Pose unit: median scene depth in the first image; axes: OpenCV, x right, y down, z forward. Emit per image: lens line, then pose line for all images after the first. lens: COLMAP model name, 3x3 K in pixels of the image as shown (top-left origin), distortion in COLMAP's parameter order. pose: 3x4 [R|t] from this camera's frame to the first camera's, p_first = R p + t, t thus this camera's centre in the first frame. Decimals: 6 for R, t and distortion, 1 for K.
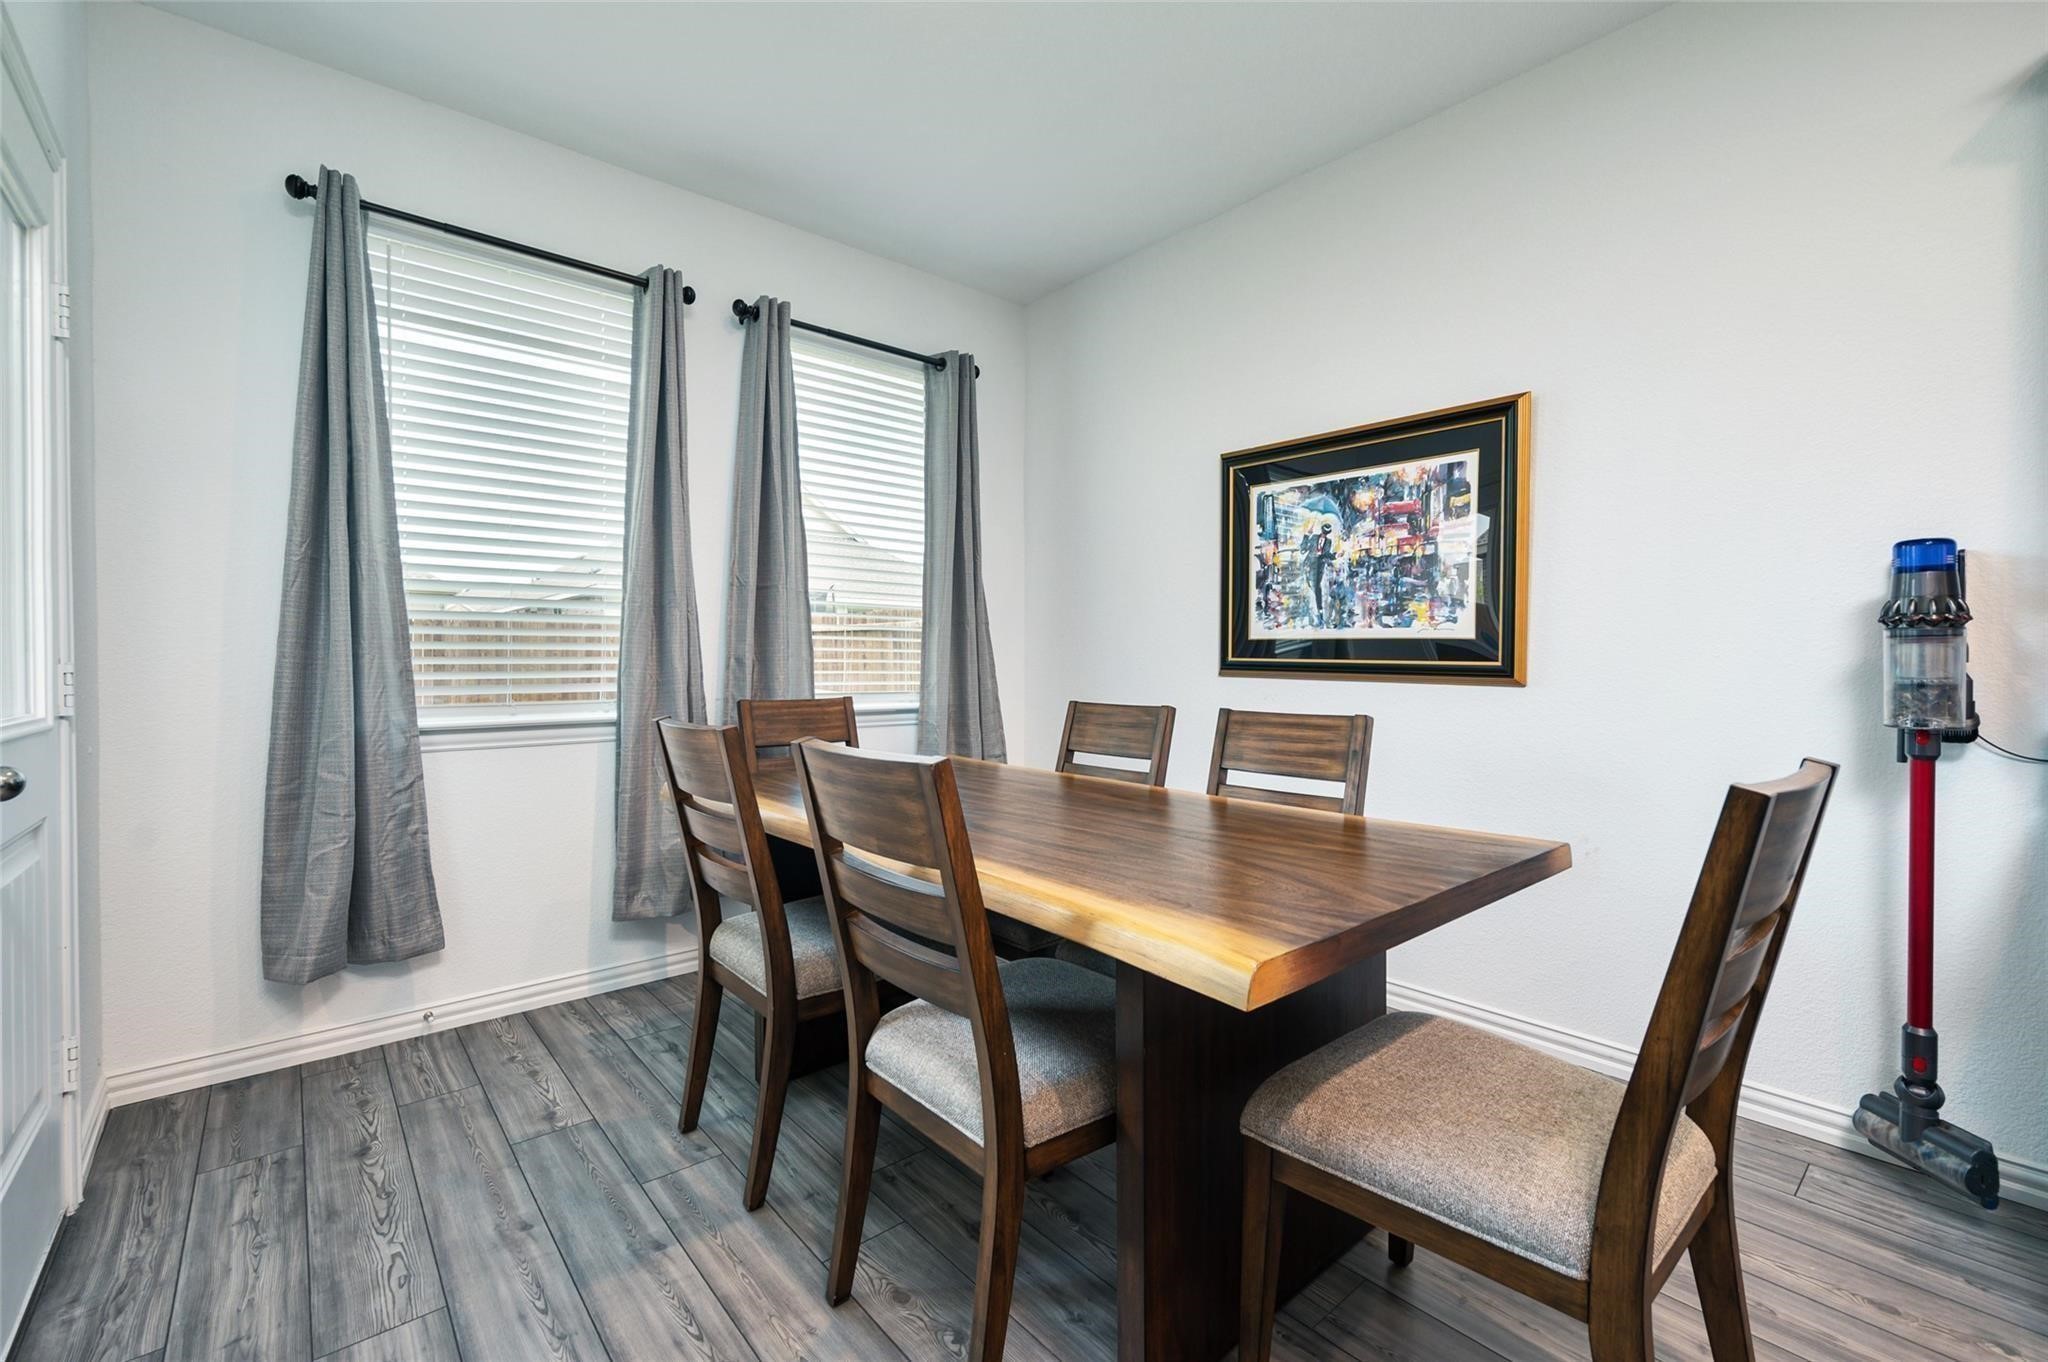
lens RADIAL K [[886.6, 0, 1010.1], [0, 886.6, 669.7], [0, 0, 1]] dist [-0.000964, -0.000275]
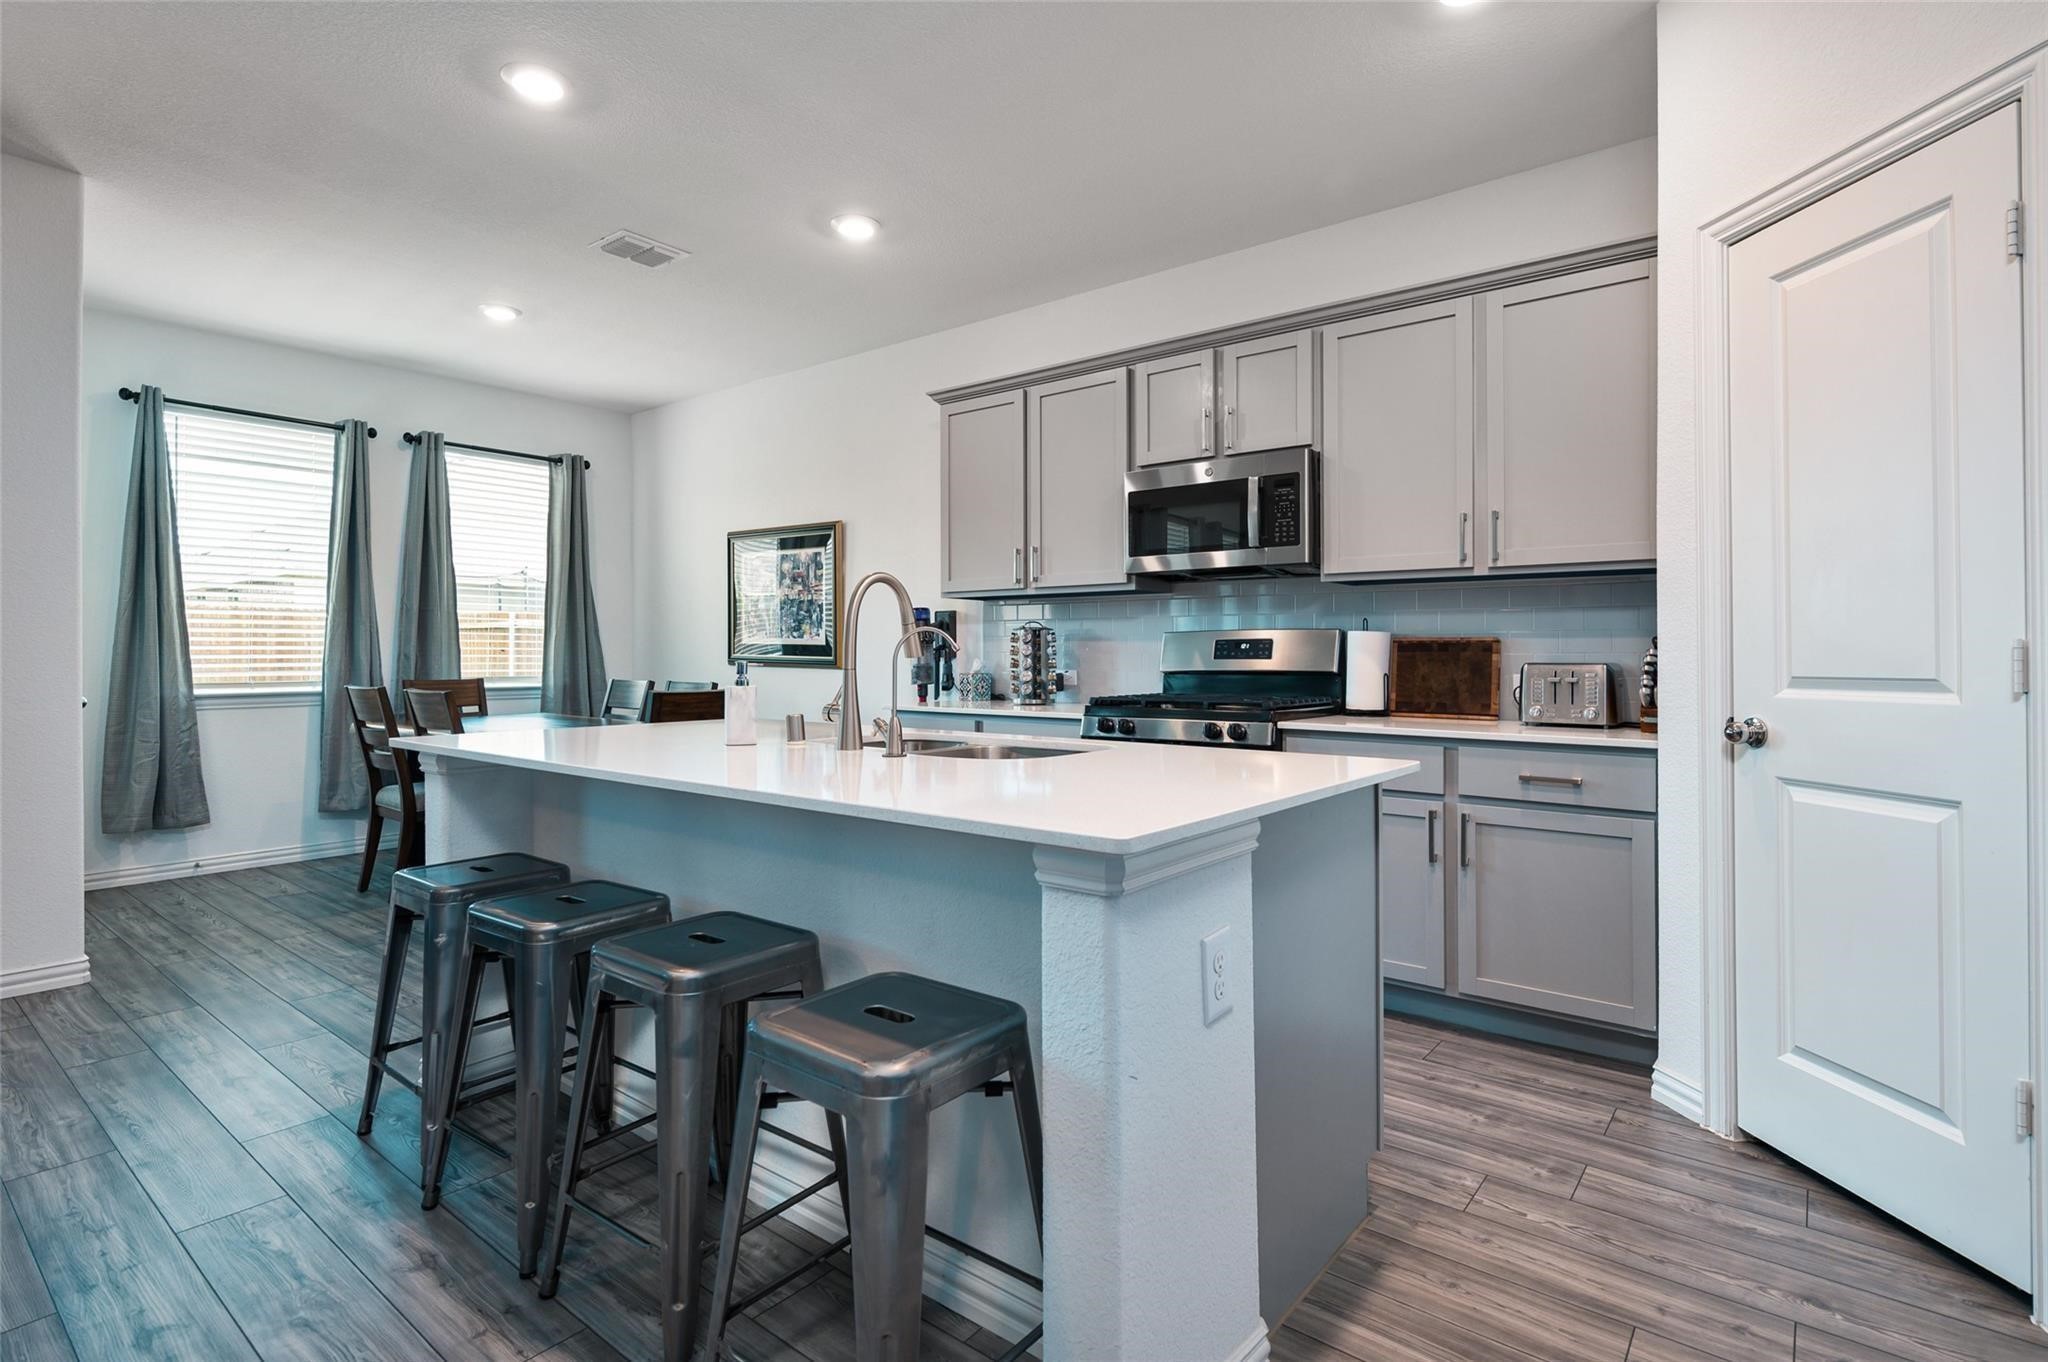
lens RADIAL K [[1002.5, 0, 1024.9], [0, 1002.5, 653.7], [0, 0, 1]] dist [-0.000735, -0.000389]
pose [[0.979419, 0.000839, 0.201837, 0.480034], [0.000803, 0.999967, -0.008053, 0.001481], [-0.201837, 0.008049, 0.979386, -1.134600]]
